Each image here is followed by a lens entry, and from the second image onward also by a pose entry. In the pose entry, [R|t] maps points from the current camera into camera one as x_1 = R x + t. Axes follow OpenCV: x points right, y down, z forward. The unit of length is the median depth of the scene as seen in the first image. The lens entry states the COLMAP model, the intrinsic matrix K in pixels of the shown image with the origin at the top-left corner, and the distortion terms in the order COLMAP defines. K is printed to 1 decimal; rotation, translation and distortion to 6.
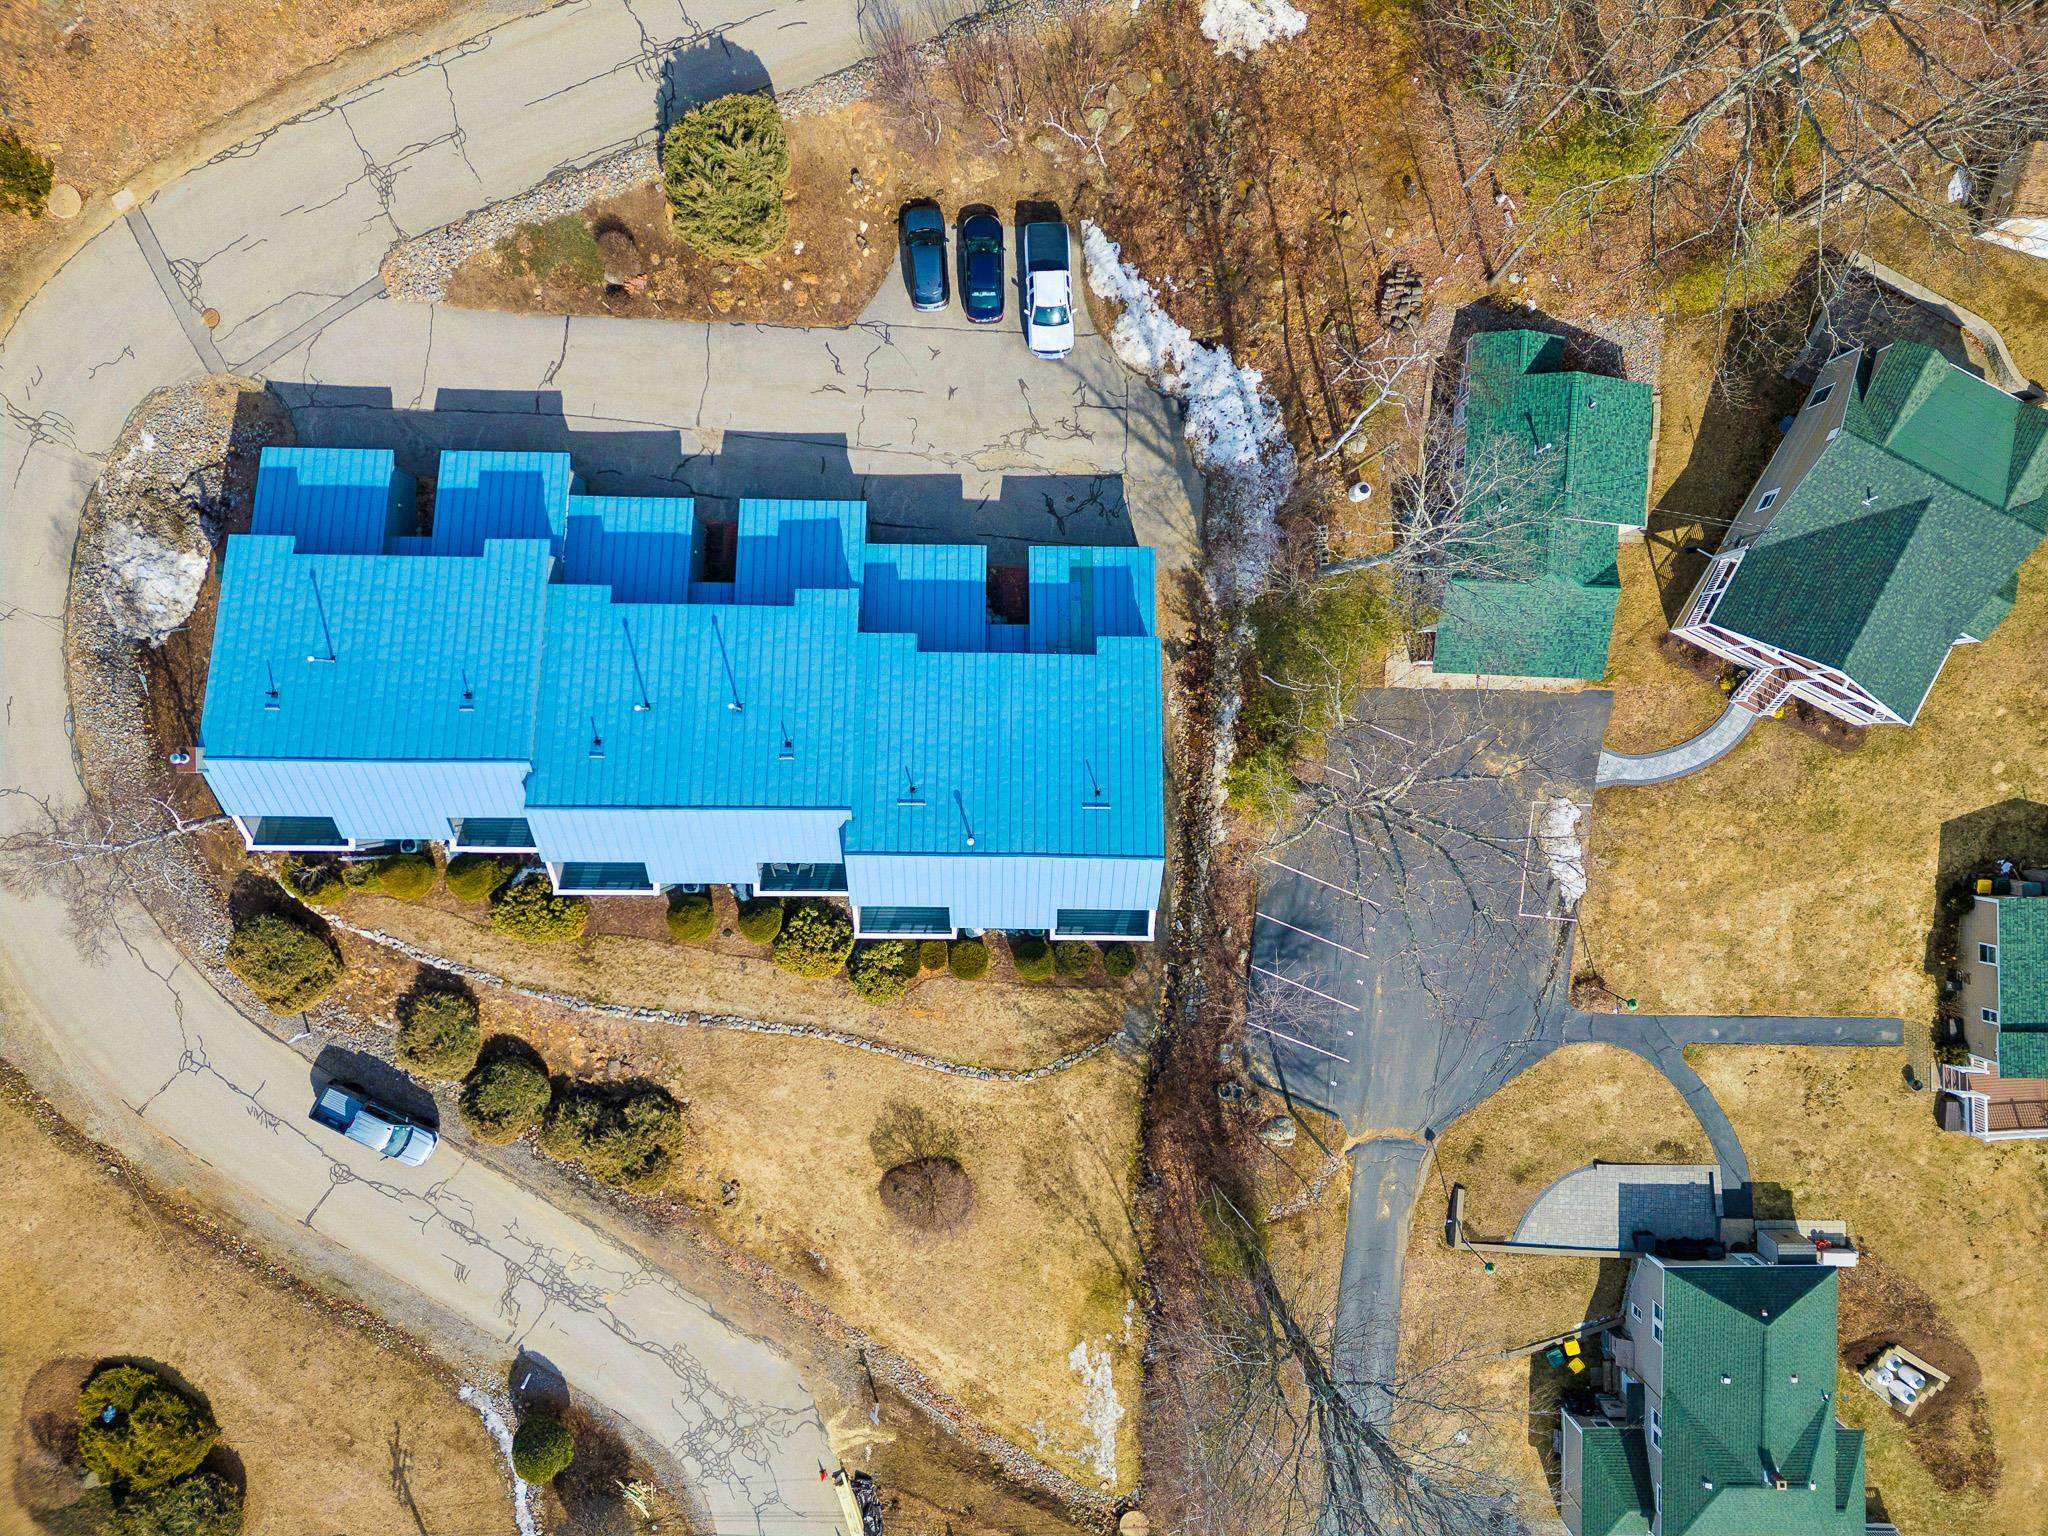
lens RADIAL K [[1408.9, 0, 1024.0], [0, 1408.9, 768.0], [0, 0, 1]] dist [0.057633, -0.037537]
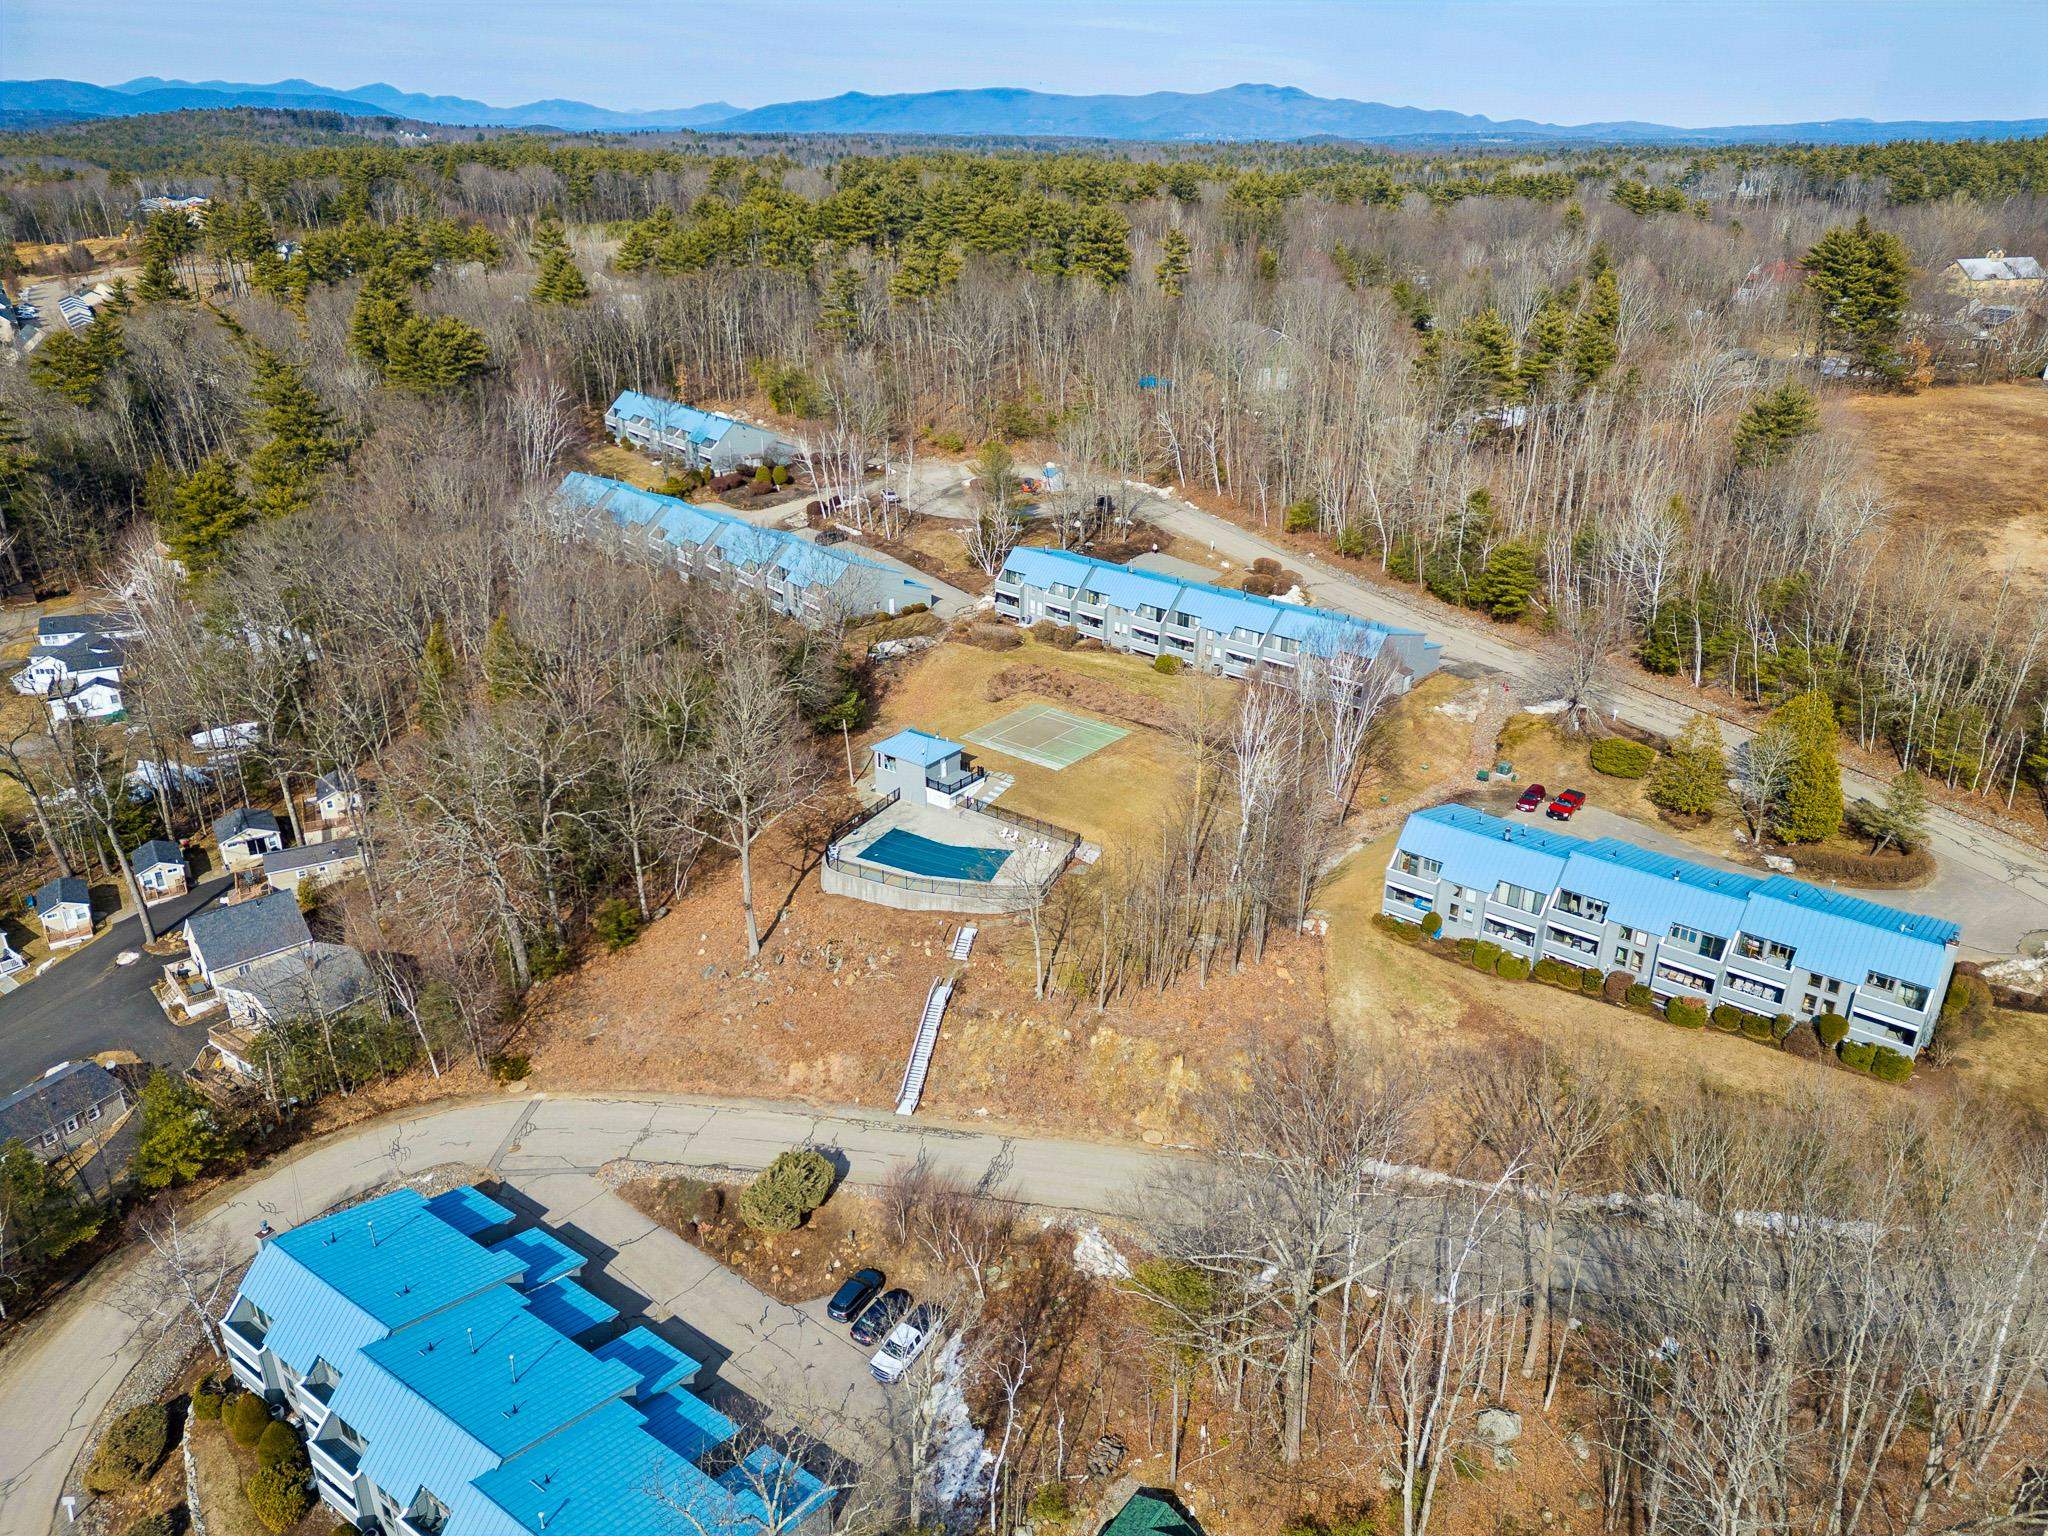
lens RADIAL K [[1408.9, 0, 1024.0], [0, 1408.9, 768.0], [0, 0, 1]] dist [0.057633, -0.037537]
pose [[0.824544, 0.225604, -0.518874, 0.725552], [-0.565742, 0.315846, -0.761694, 0.501539], [-0.007957, 0.921599, 0.388062, -0.089073]]
